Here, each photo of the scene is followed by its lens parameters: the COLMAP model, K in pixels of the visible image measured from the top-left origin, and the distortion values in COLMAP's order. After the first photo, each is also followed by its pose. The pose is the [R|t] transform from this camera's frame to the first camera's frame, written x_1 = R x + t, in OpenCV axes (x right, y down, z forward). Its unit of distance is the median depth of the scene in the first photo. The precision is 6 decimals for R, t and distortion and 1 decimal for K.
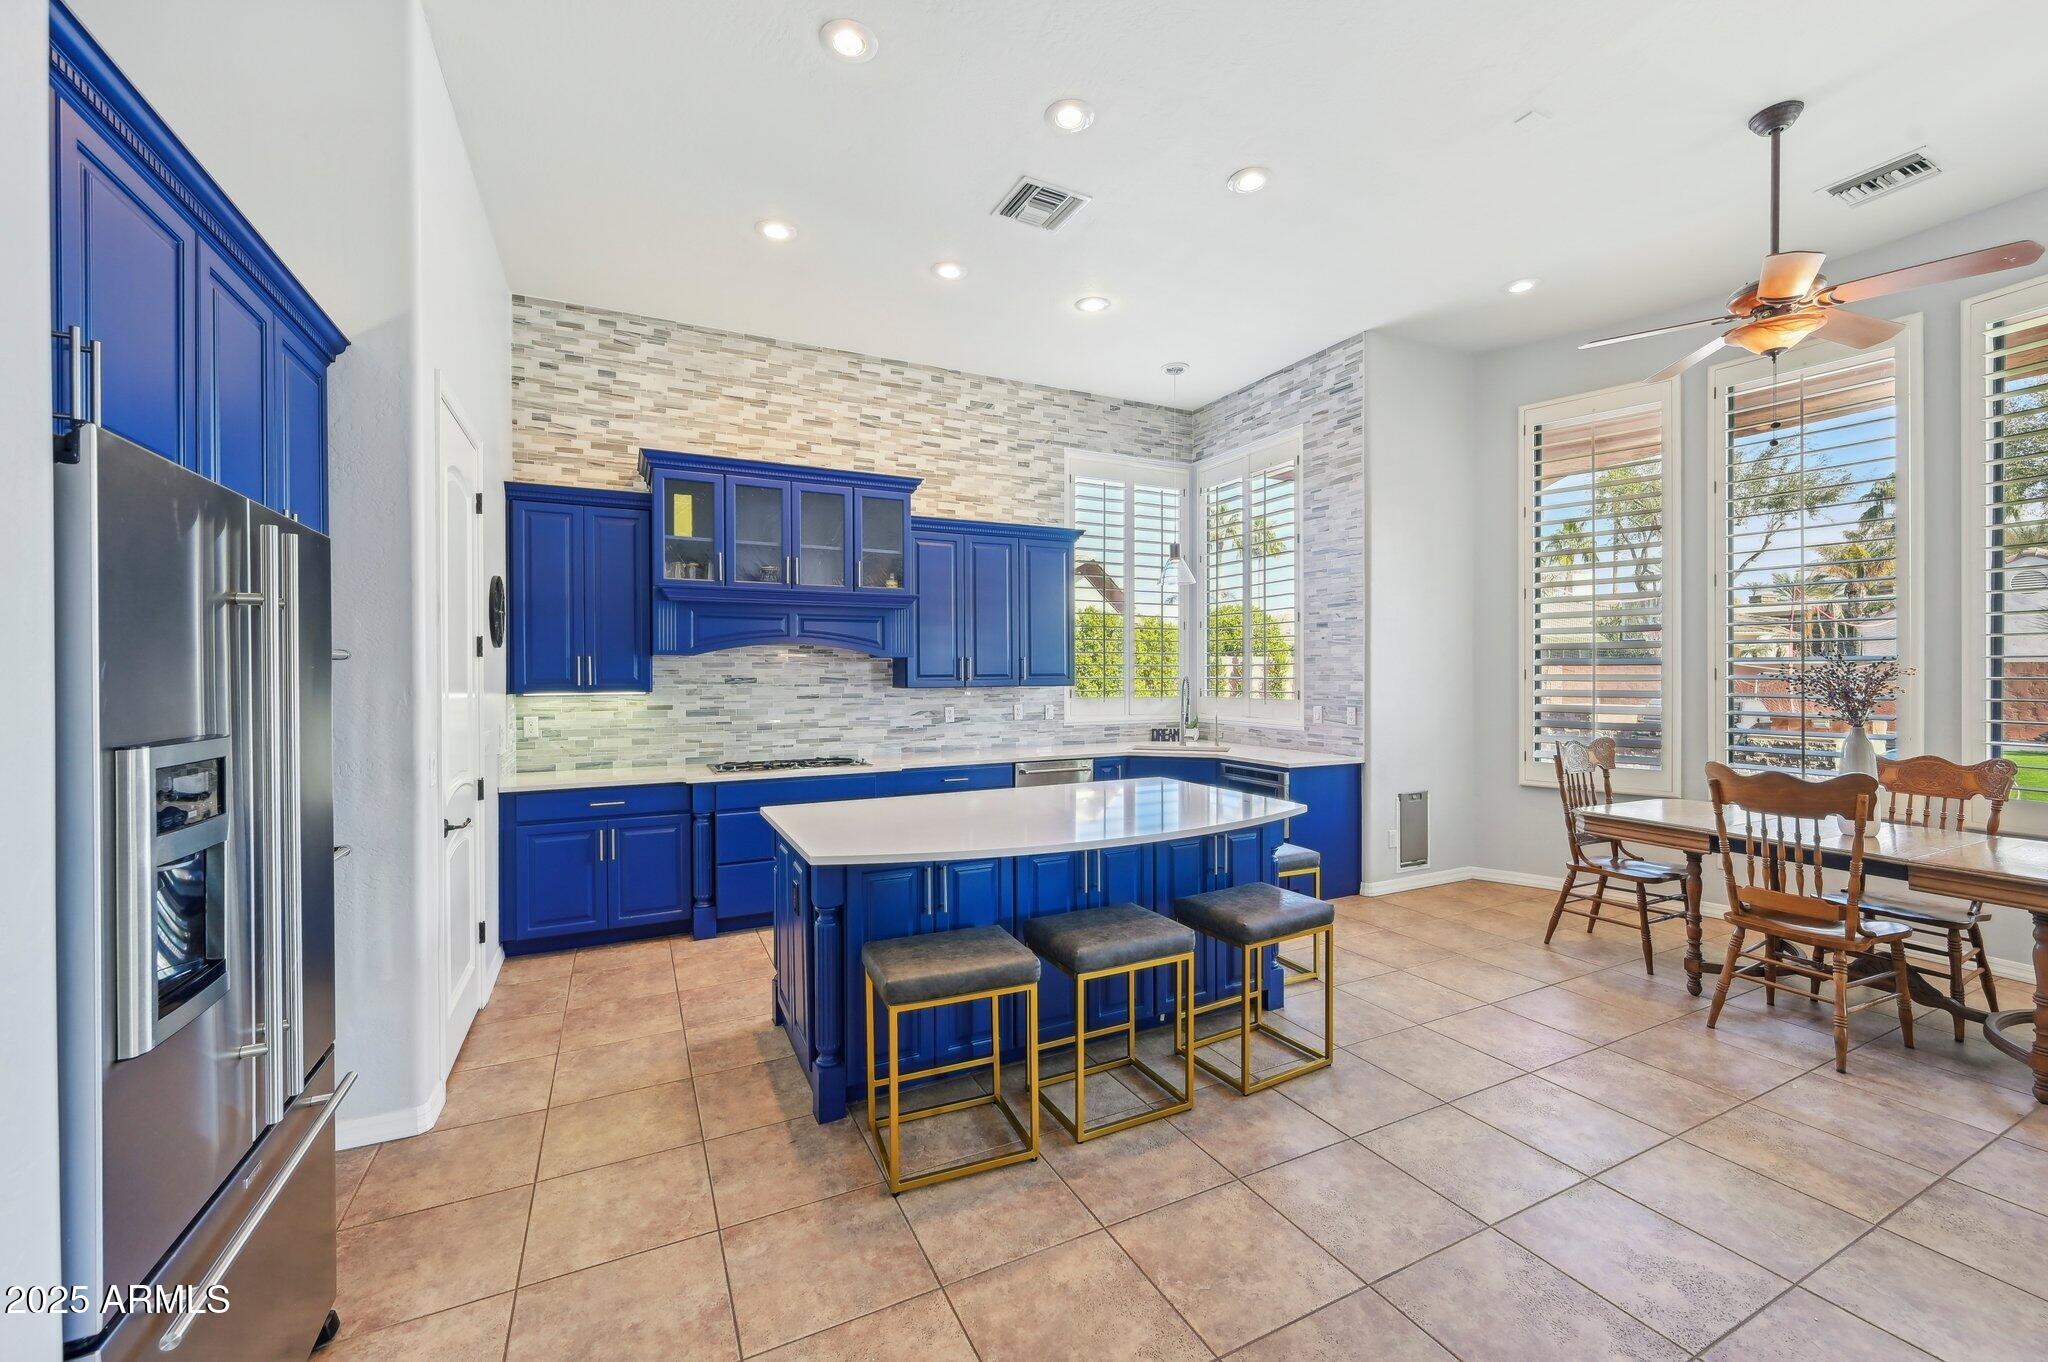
lens RADIAL K [[816.4, 0, 1021.2], [0, 816.4, 678.1], [0, 0, 1]] dist [-0.000154, 0.000233]
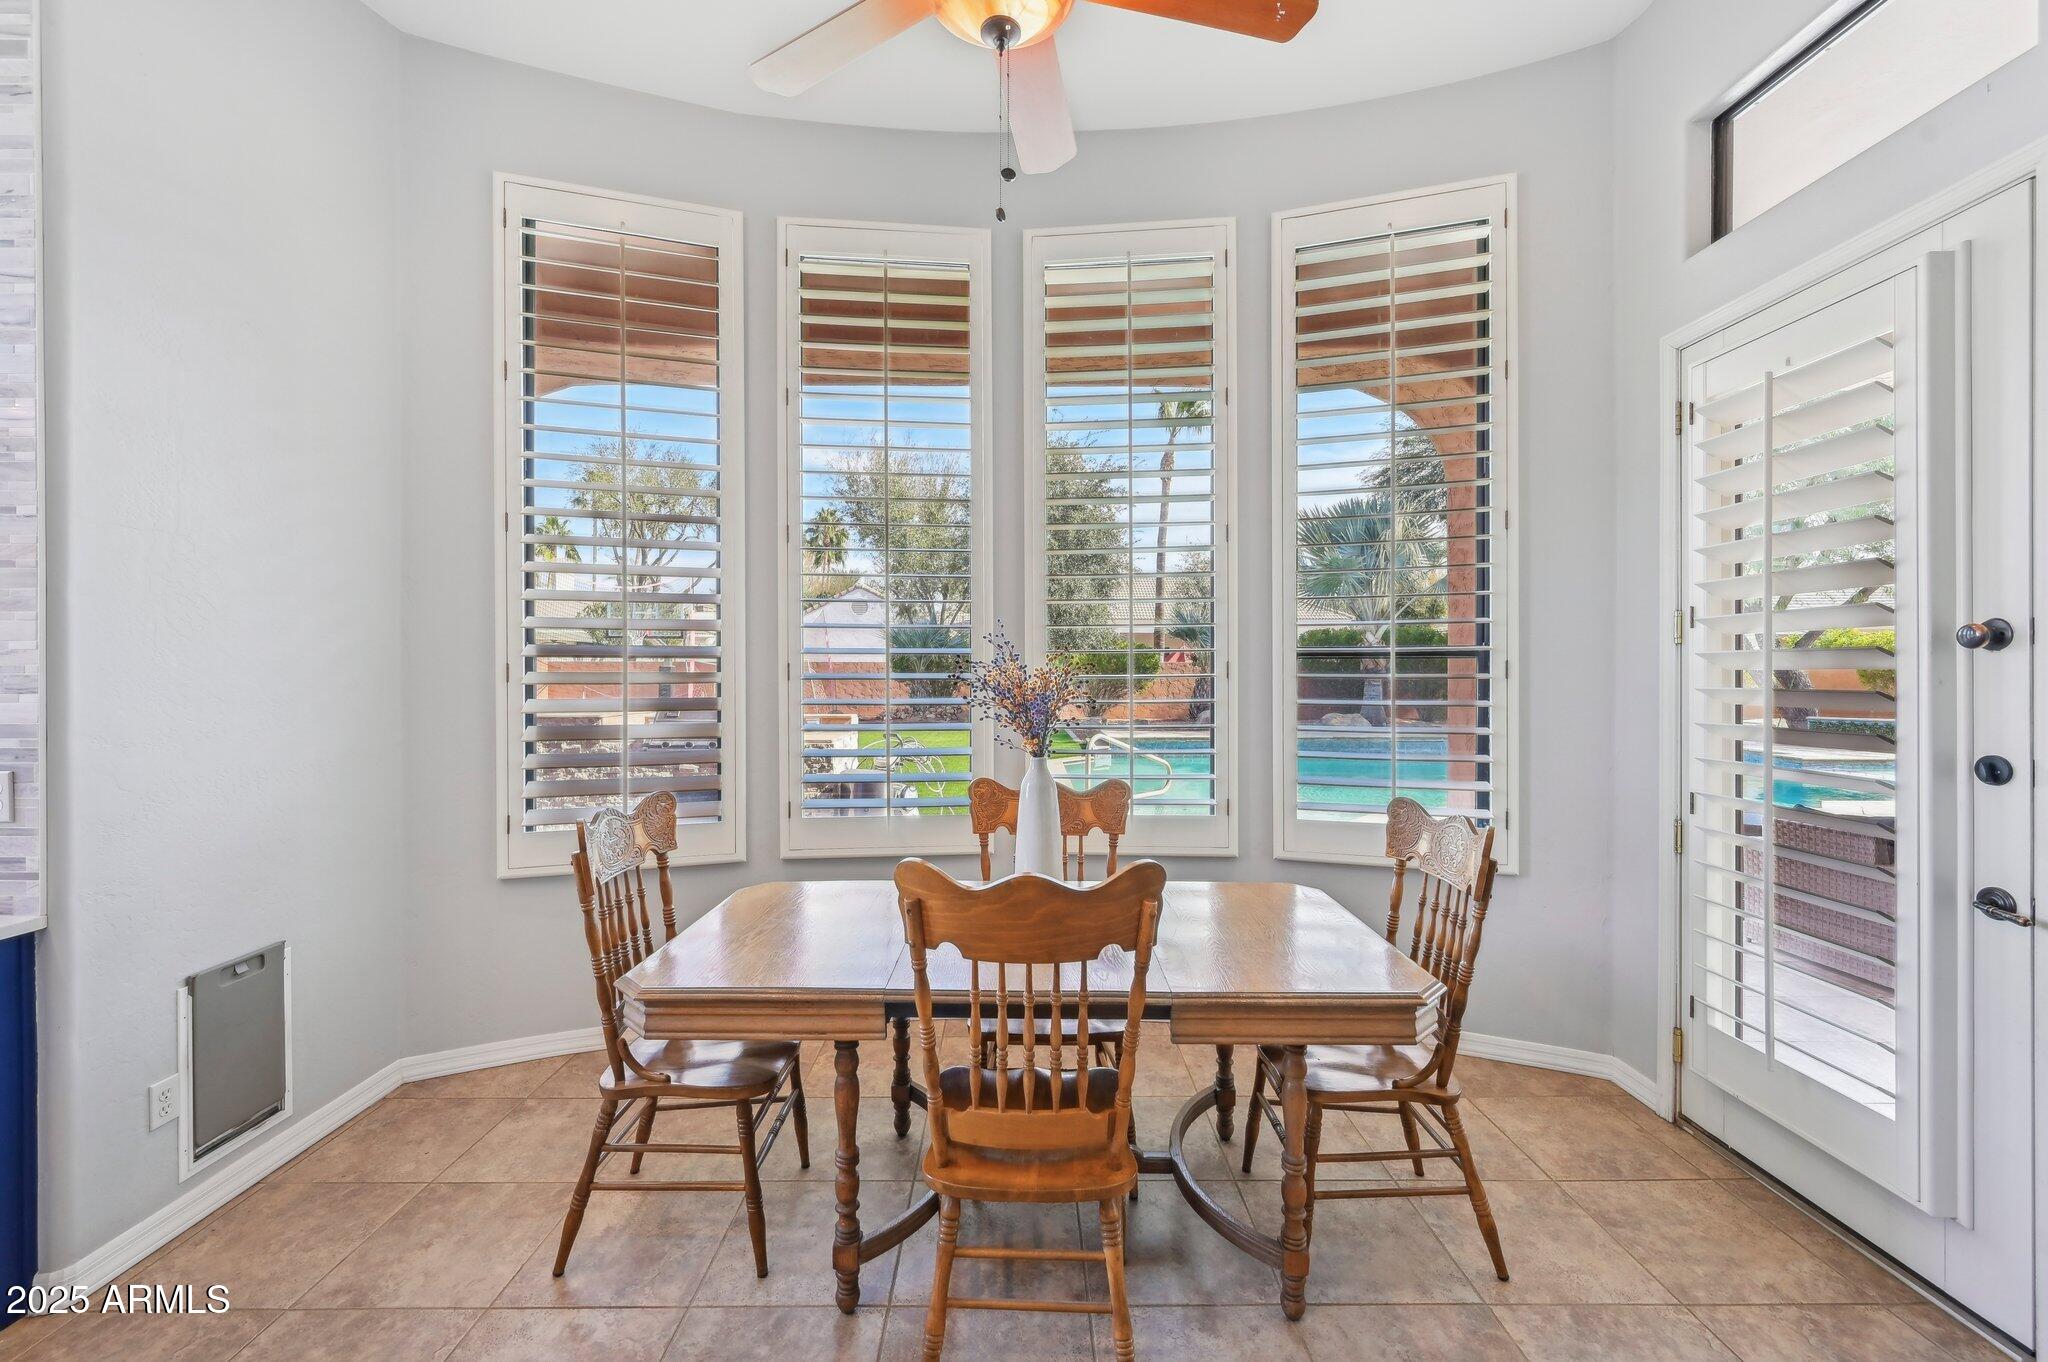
lens RADIAL K [[816.4, 0, 1020.9], [0, 816.4, 675.6], [0, 0, 1]] dist [-0.000154, 0.000233]
pose [[0.440751, -0.004277, 0.897619, 0.299983], [0.003056, 0.999990, 0.003265, -0.003489], [-0.897624, 0.001304, 0.440760, 0.485465]]
